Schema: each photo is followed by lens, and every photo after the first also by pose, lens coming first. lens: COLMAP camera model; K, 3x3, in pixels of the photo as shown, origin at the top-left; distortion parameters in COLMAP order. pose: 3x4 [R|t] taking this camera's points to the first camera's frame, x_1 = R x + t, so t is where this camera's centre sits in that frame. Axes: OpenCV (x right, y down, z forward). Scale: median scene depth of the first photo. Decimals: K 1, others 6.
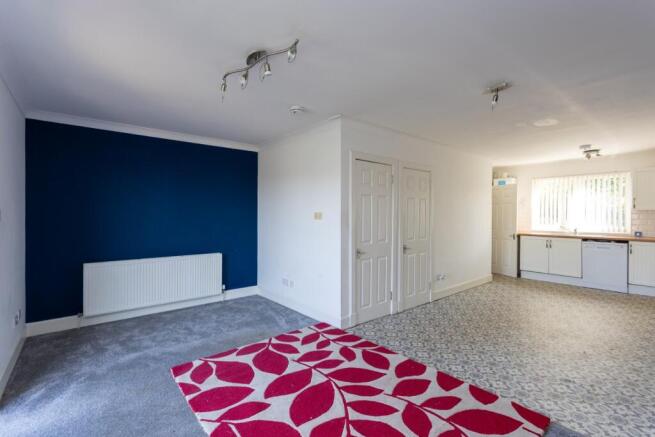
lens RADIAL K [[304.9, 0, 326.3], [0, 304.9, 215.0], [0, 0, 1]] dist [-0.001975, -0.000330]
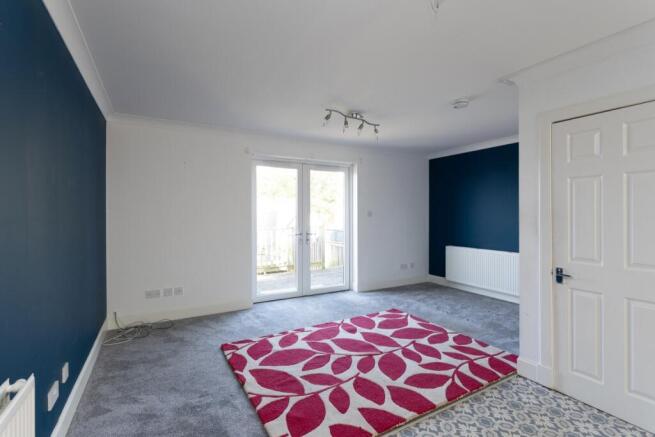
lens RADIAL K [[304.9, 0, 326.3], [0, 304.9, 215.0], [0, 0, 1]] dist [-0.001975, -0.000330]
pose [[-0.181262, 0.001674, -0.983433, 1.127971], [-0.004509, 0.999987, 0.002533, 0.007828], [0.983425, 0.004894, -0.181252, 0.932805]]
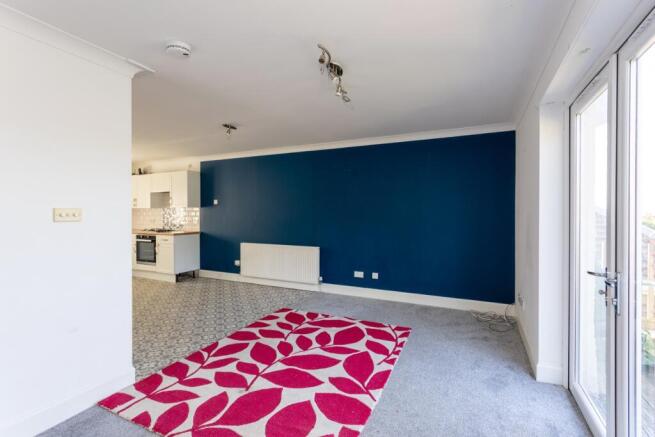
lens RADIAL K [[304.9, 0, 326.3], [0, 304.9, 215.0], [0, 0, 1]] dist [-0.001975, -0.000330]
pose [[-0.409276, -0.008974, 0.912367, -0.995777], [0.004477, 0.999920, 0.011844, -0.001439], [-0.912400, 0.008932, -0.409203, 1.203500]]
